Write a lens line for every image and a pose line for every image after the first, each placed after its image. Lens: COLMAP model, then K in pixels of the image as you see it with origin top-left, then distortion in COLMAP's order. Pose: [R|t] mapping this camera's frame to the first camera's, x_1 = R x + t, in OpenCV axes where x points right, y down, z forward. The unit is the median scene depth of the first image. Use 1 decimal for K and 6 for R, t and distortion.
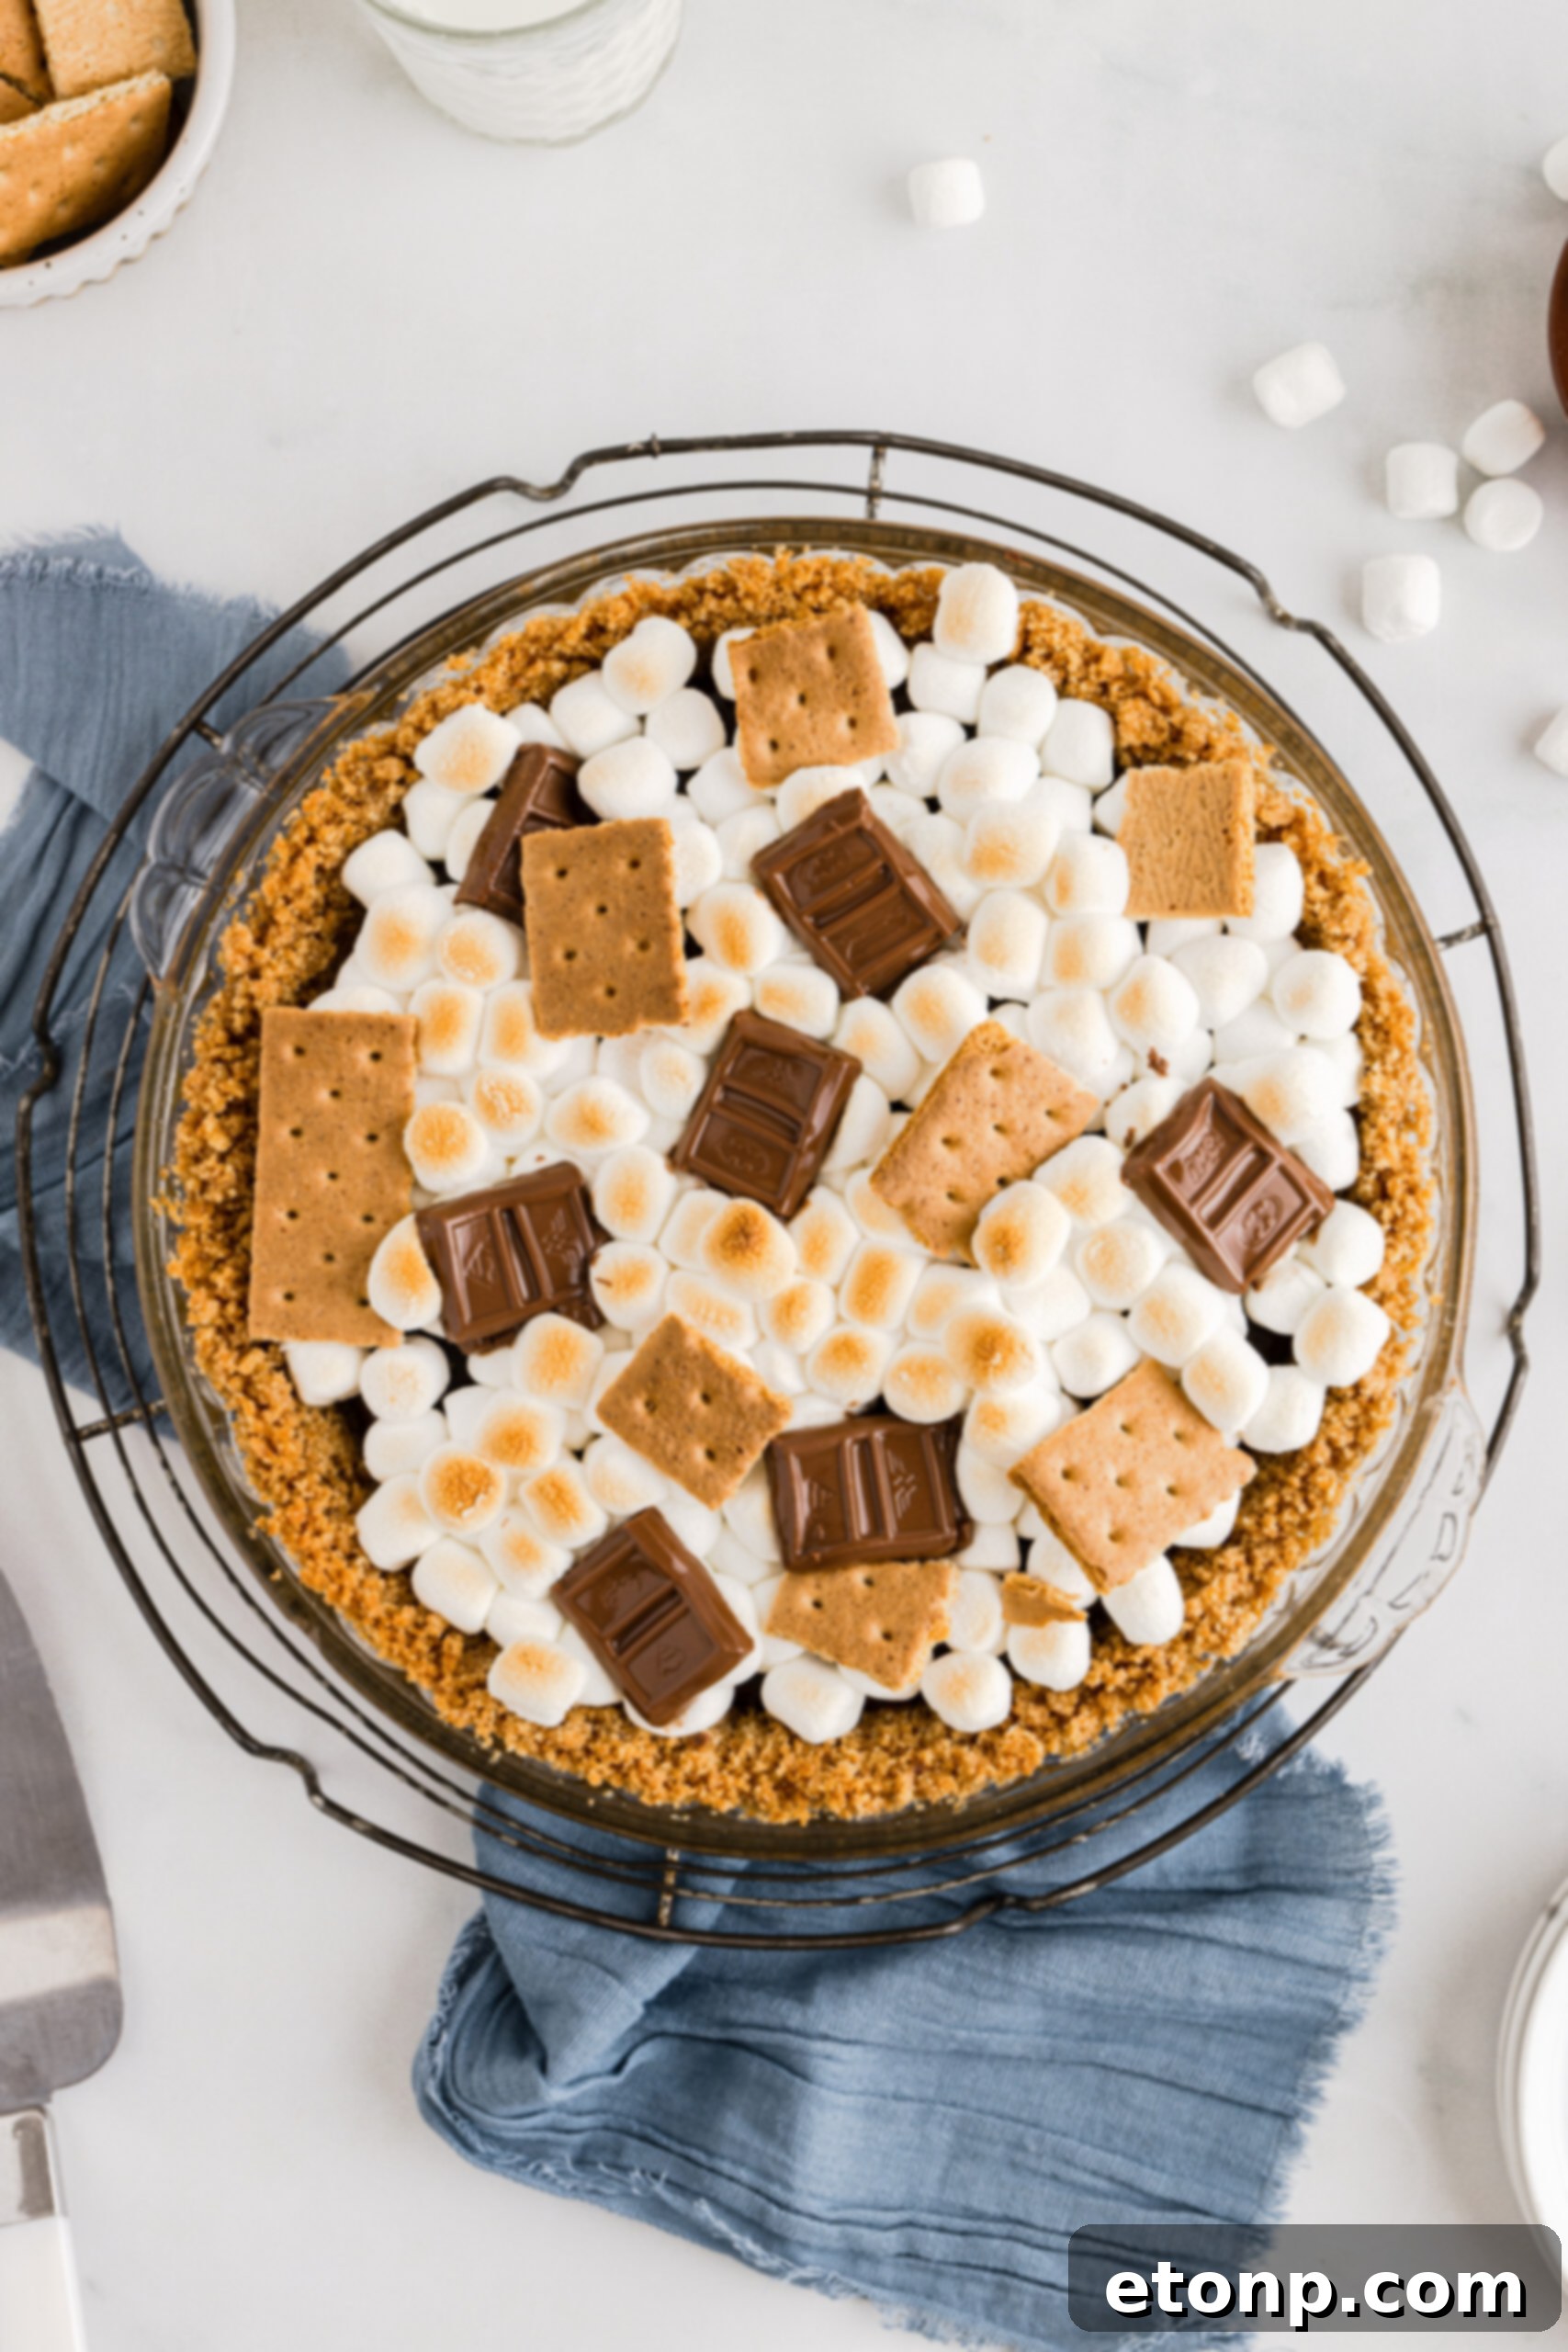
lens RADIAL K [[8157.6, 0, 748.8], [0, 8157.6, 1164.1], [0, 0, 1]] dist [0.408797, 0.000000]
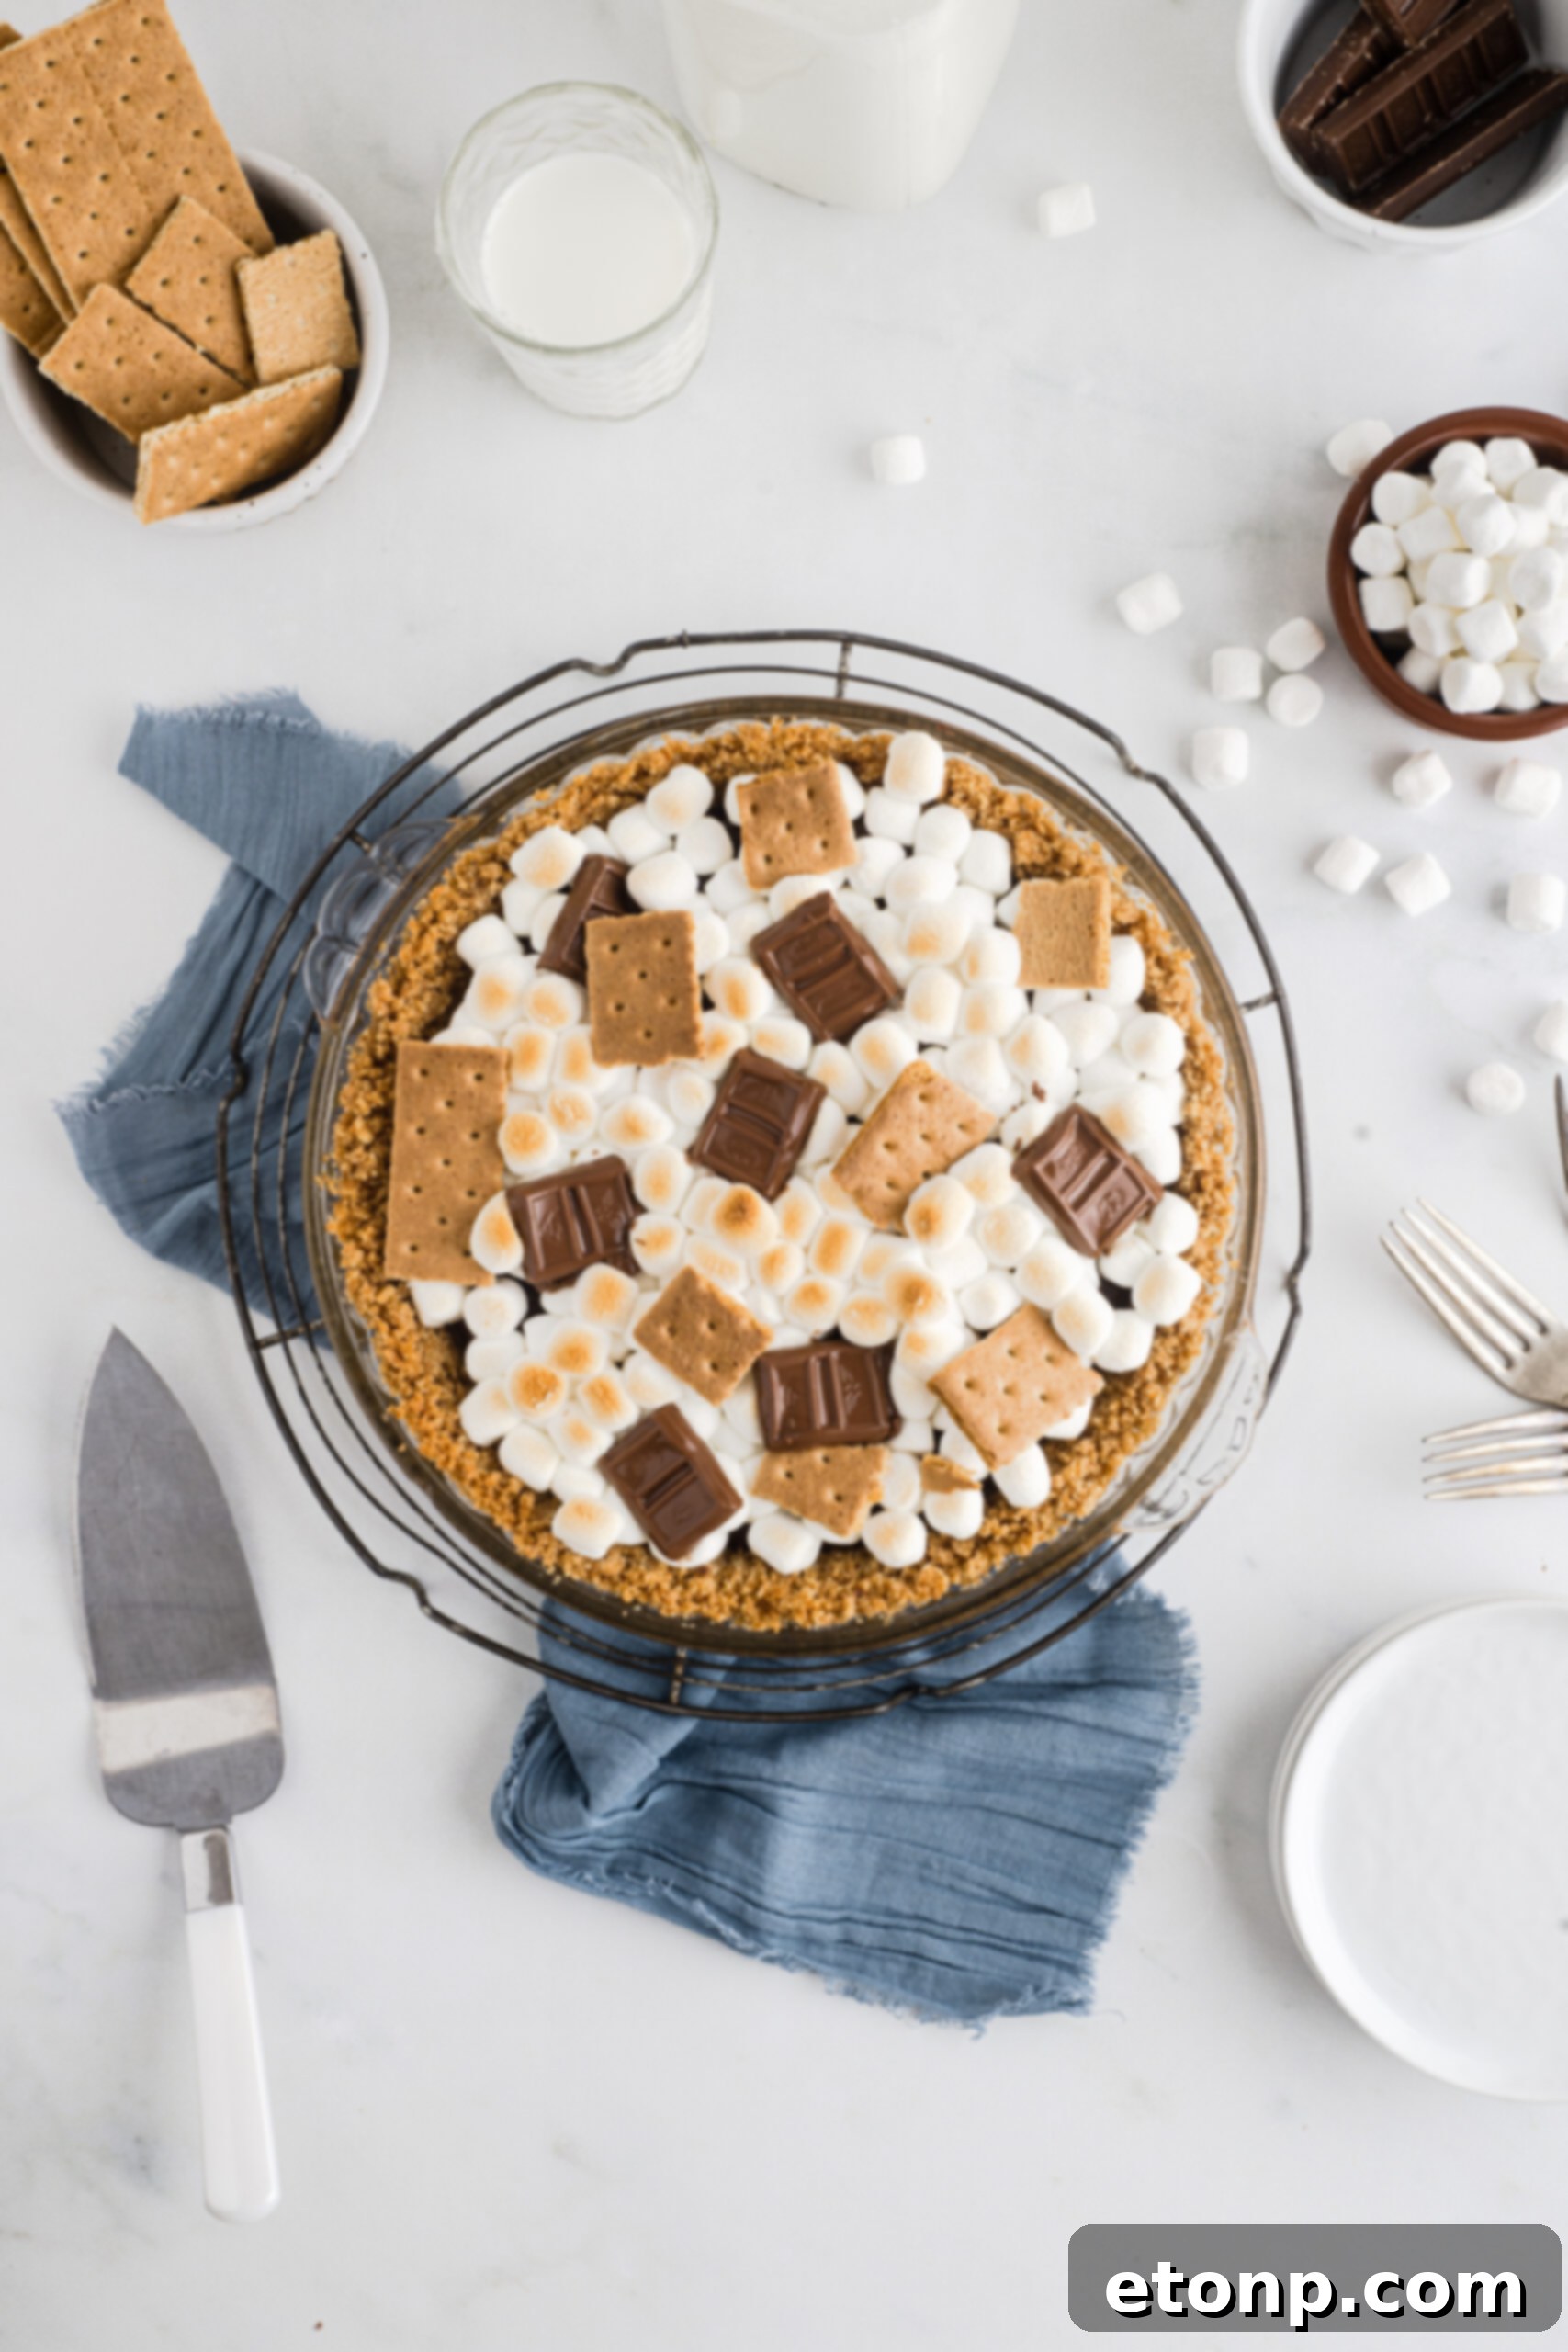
lens RADIAL K [[8157.6, 0, 769.0], [0, 8157.6, 1185.5], [0, 0, 1]] dist [0.408797, 0.000000]
pose [[0.999819, 0.016621, 0.009274, -0.008734], [-0.016760, 0.999745, 0.015136, -0.016626], [-0.009020, -0.015289, 0.999842, -0.393887]]
